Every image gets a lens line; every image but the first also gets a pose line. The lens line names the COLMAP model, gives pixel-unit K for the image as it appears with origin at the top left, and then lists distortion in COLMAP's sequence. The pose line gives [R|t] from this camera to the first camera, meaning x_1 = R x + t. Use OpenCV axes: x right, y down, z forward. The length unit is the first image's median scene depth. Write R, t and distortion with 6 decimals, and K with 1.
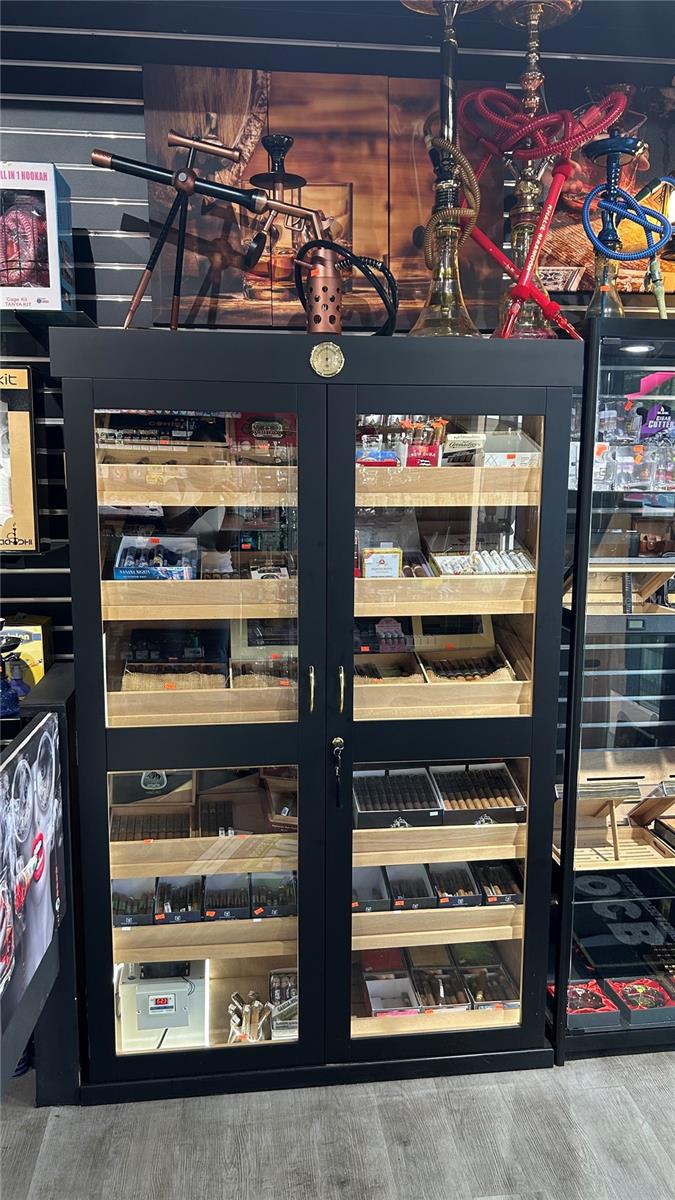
lens RADIAL K [[904.6, 0, 332.1], [0, 904.6, 609.1], [0, 0, 1]] dist [0.053024, -0.064425]
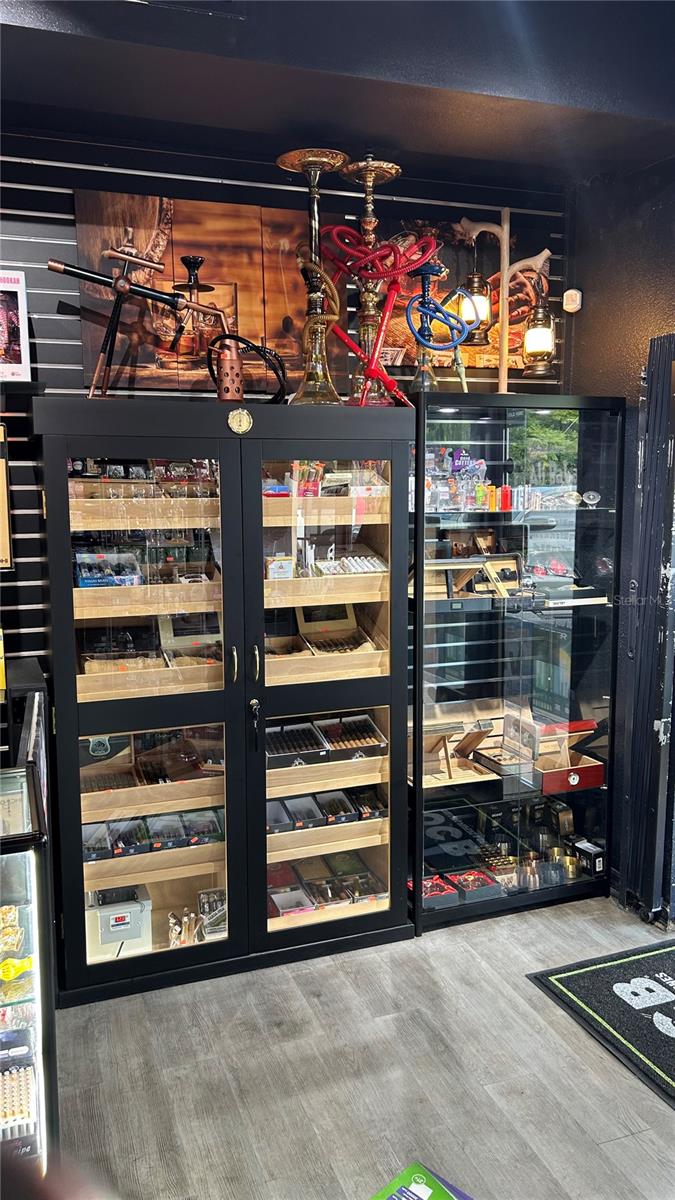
lens RADIAL K [[904.6, 0, 320.2], [0, 904.6, 594.9], [0, 0, 1]] dist [0.053024, -0.064425]
pose [[0.974587, -0.039627, 0.220476, -0.175654], [0.046591, 0.998563, -0.026471, 0.025990], [-0.219110, 0.036070, 0.975033, -0.309480]]
